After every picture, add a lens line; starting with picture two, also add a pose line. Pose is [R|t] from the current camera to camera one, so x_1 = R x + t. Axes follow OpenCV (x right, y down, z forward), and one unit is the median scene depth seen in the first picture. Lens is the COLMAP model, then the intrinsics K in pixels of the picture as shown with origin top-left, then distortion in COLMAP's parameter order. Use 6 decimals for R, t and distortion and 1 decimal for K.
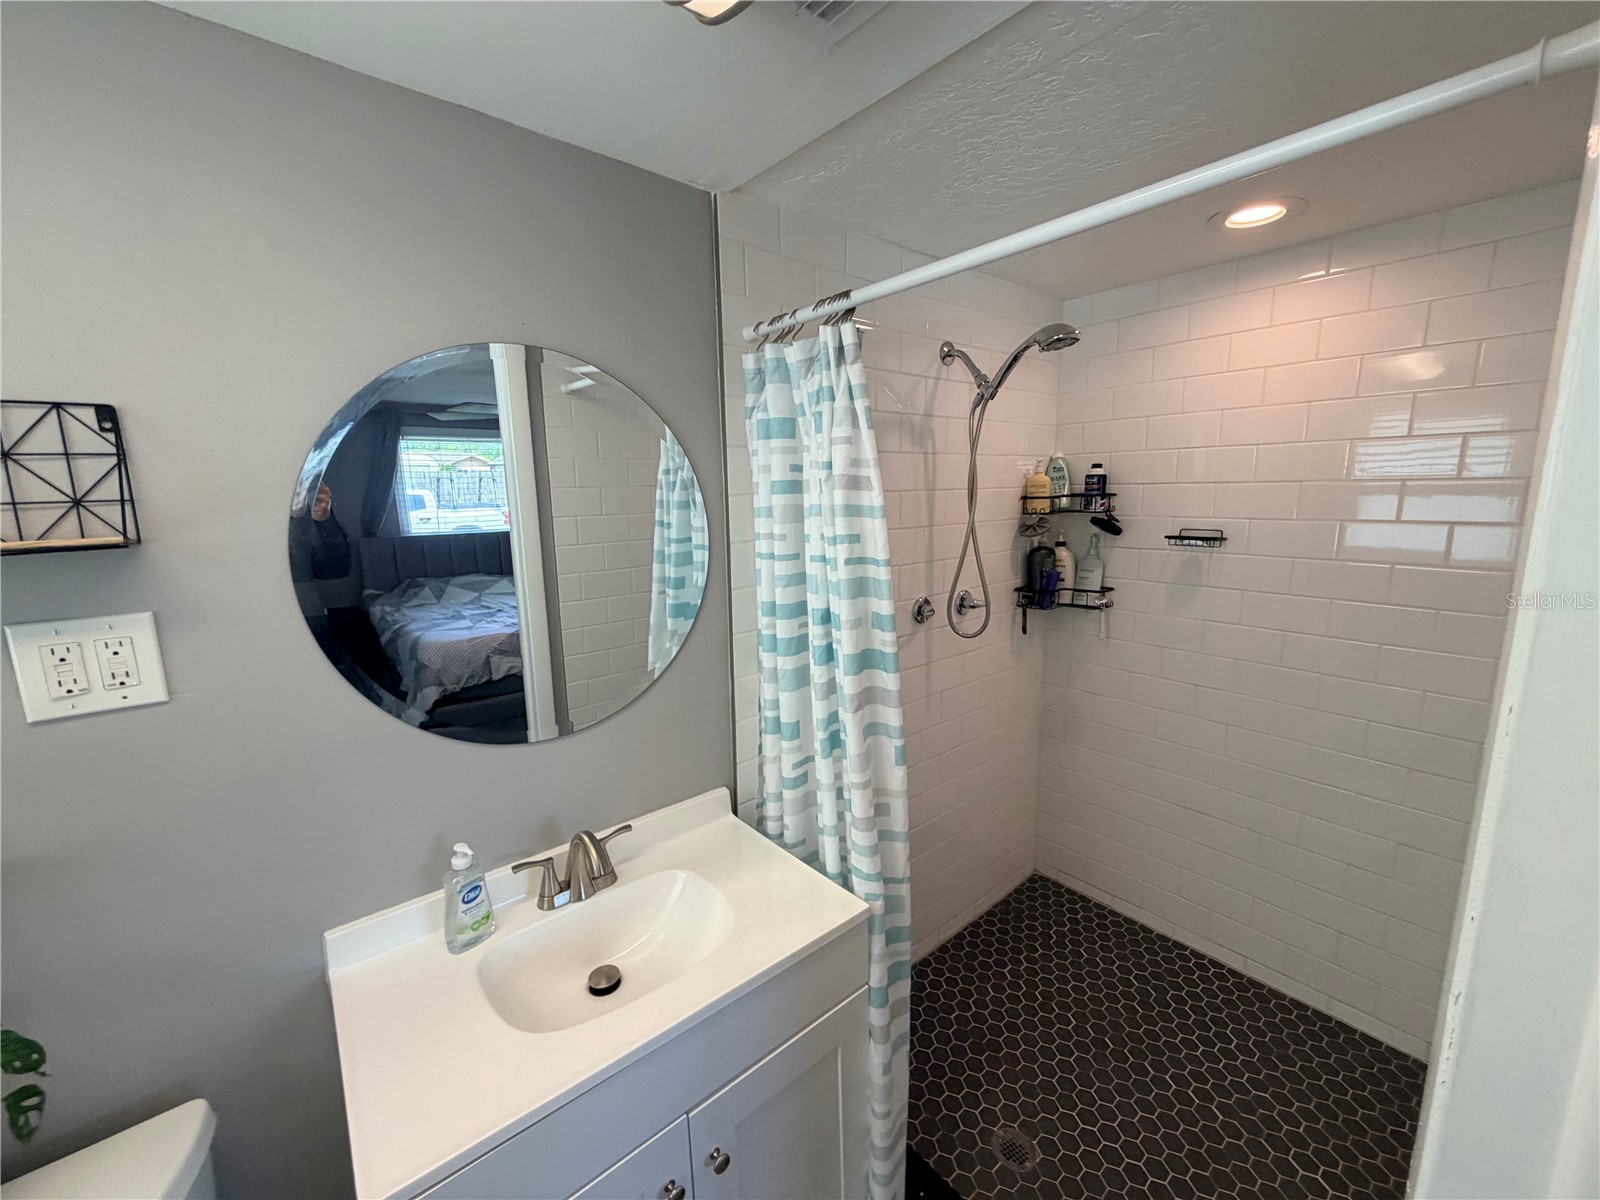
lens RADIAL K [[636.7, 0, 795.3], [0, 636.7, 601.9], [0, 0, 1]] dist [-0.000712, 0.000203]
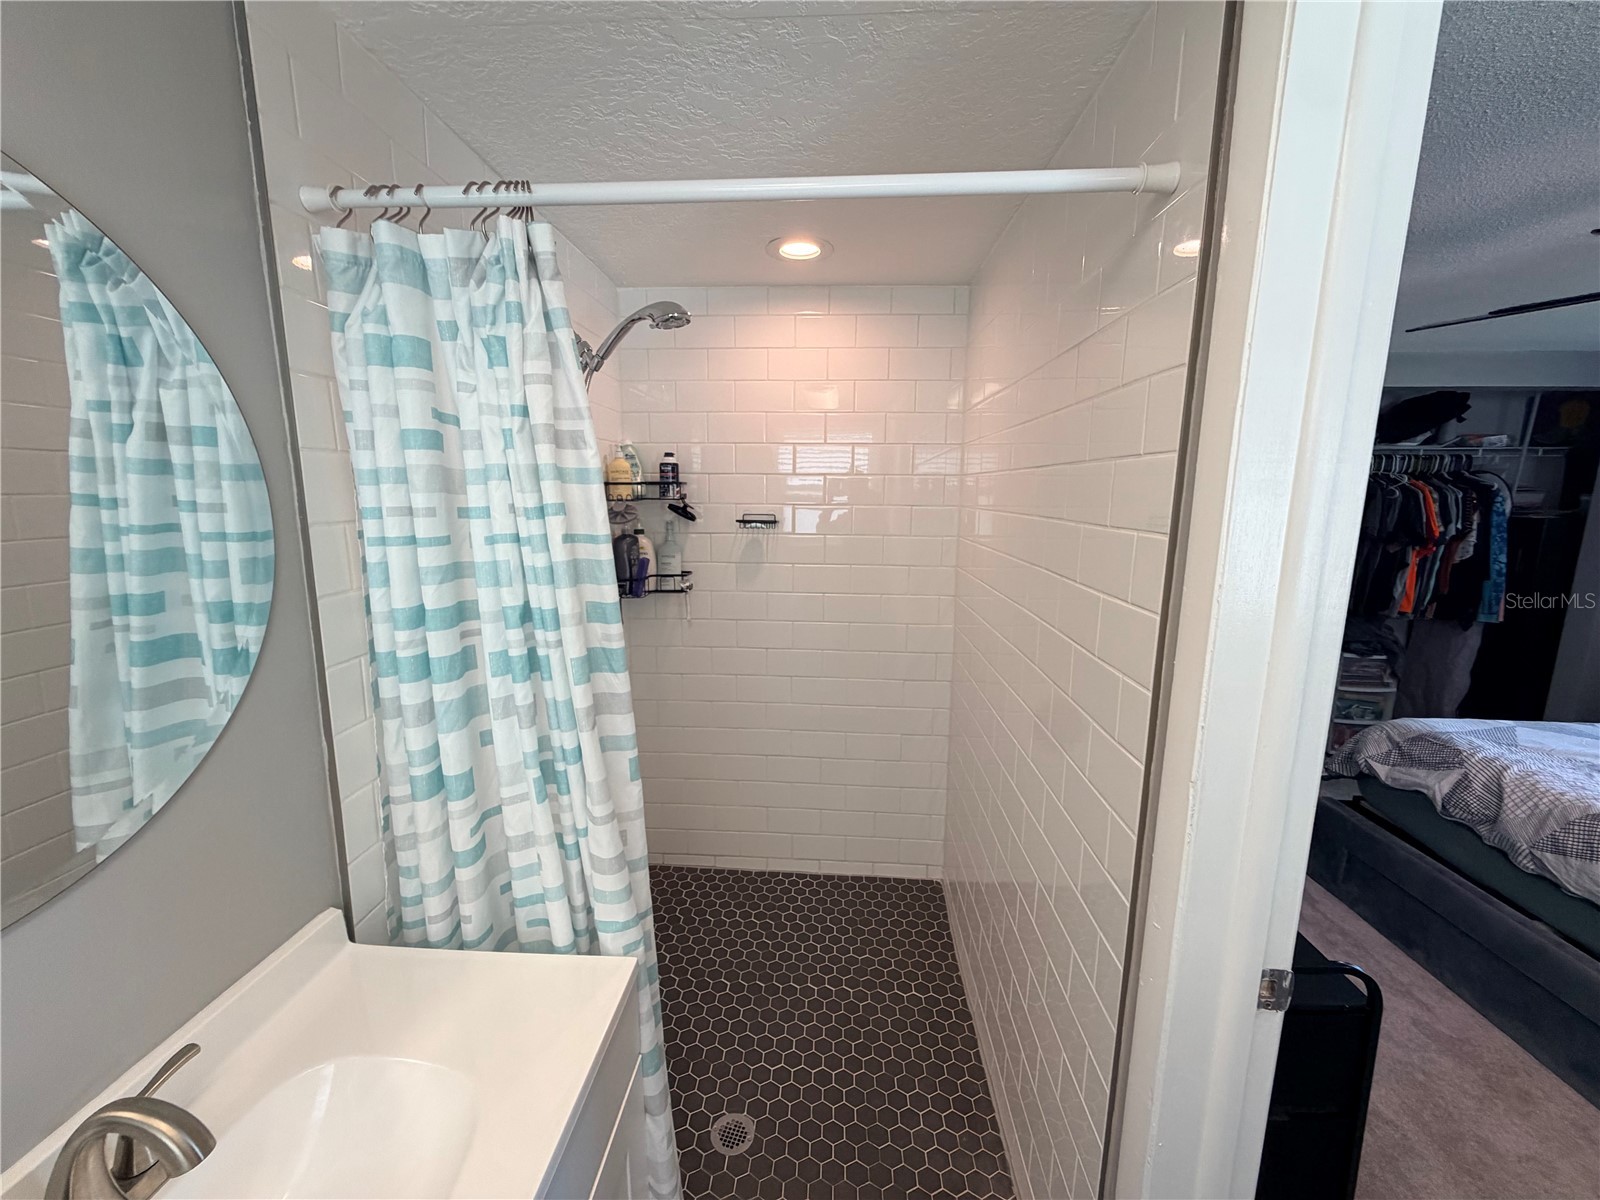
lens RADIAL K [[636.7, 0, 795.3], [0, 636.7, 601.9], [0, 0, 1]] dist [-0.000712, 0.000203]
pose [[0.686844, -0.101560, 0.719674, -0.250789], [0.107176, 0.993517, 0.037918, 0.012075], [-0.718860, 0.051088, 0.693275, 0.230971]]
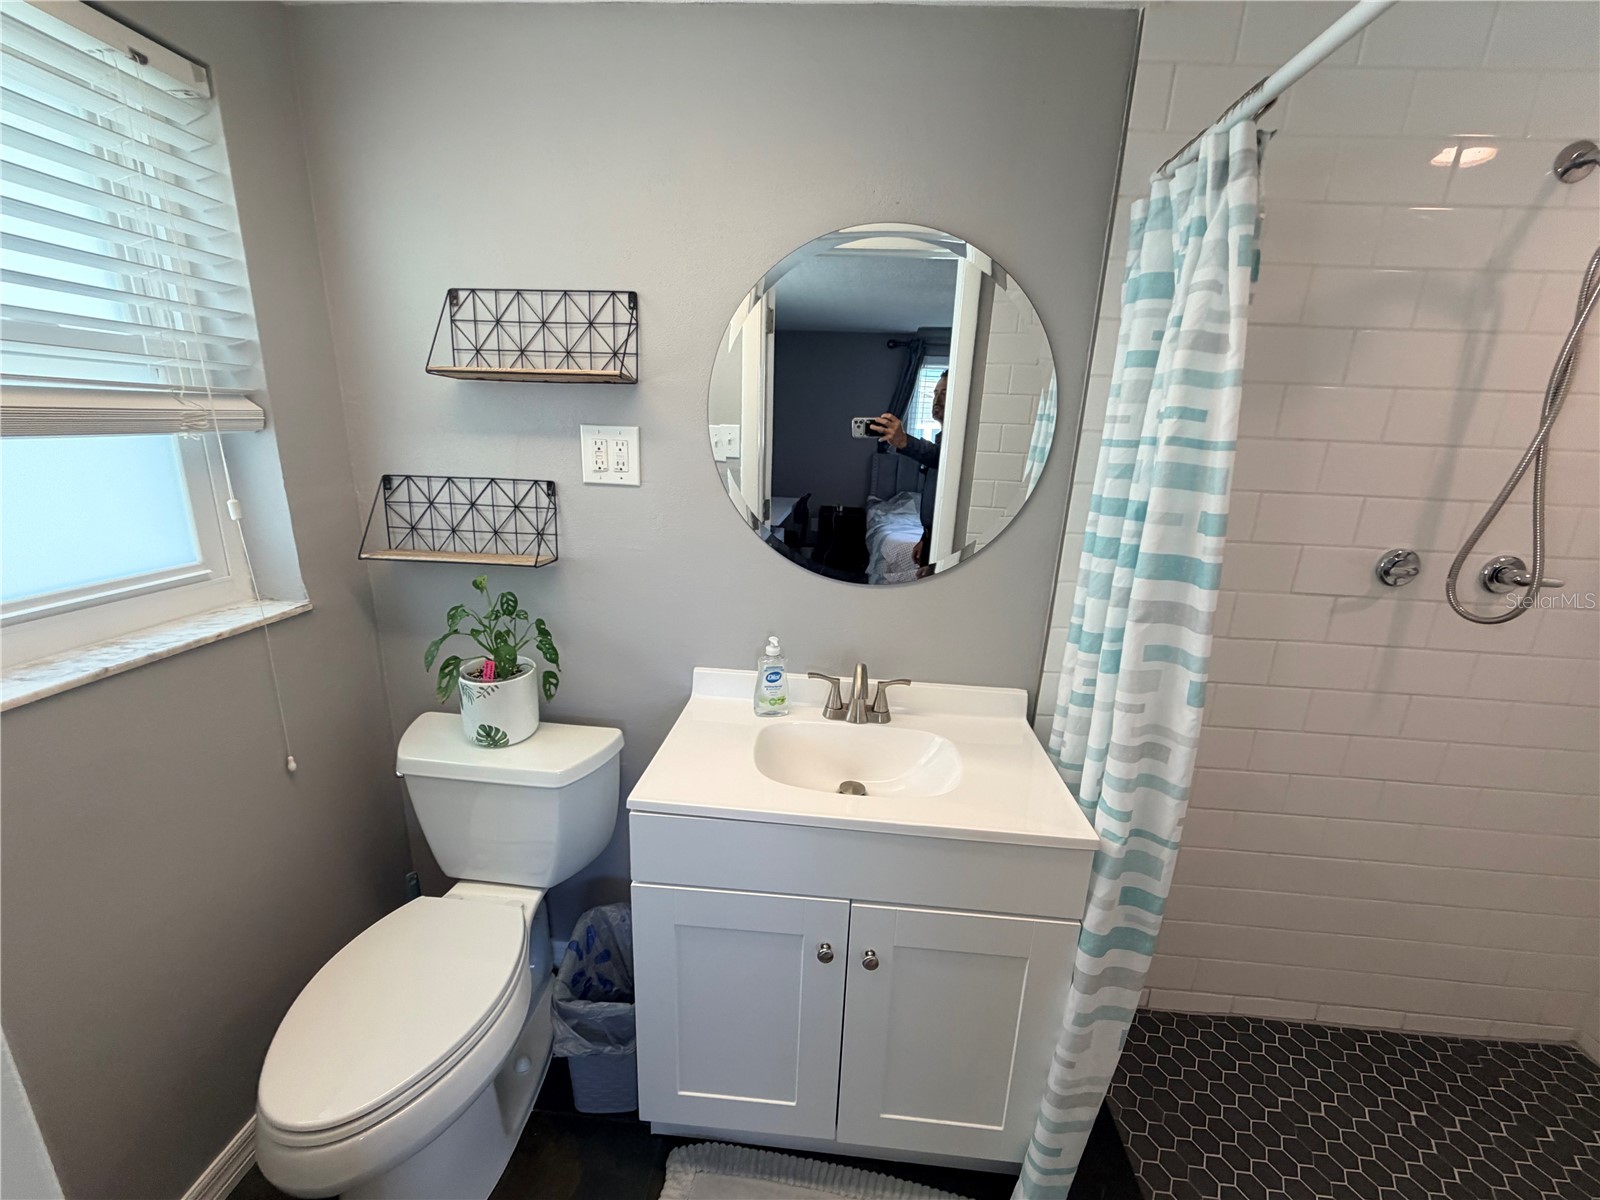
lens RADIAL K [[636.7, 0, 795.3], [0, 636.7, 601.9], [0, 0, 1]] dist [-0.000712, 0.000203]
pose [[0.714291, 0.229861, -0.661024, 0.282843], [-0.175287, 0.973178, 0.148996, 0.088444], [0.677542, 0.009442, 0.735423, 0.058405]]
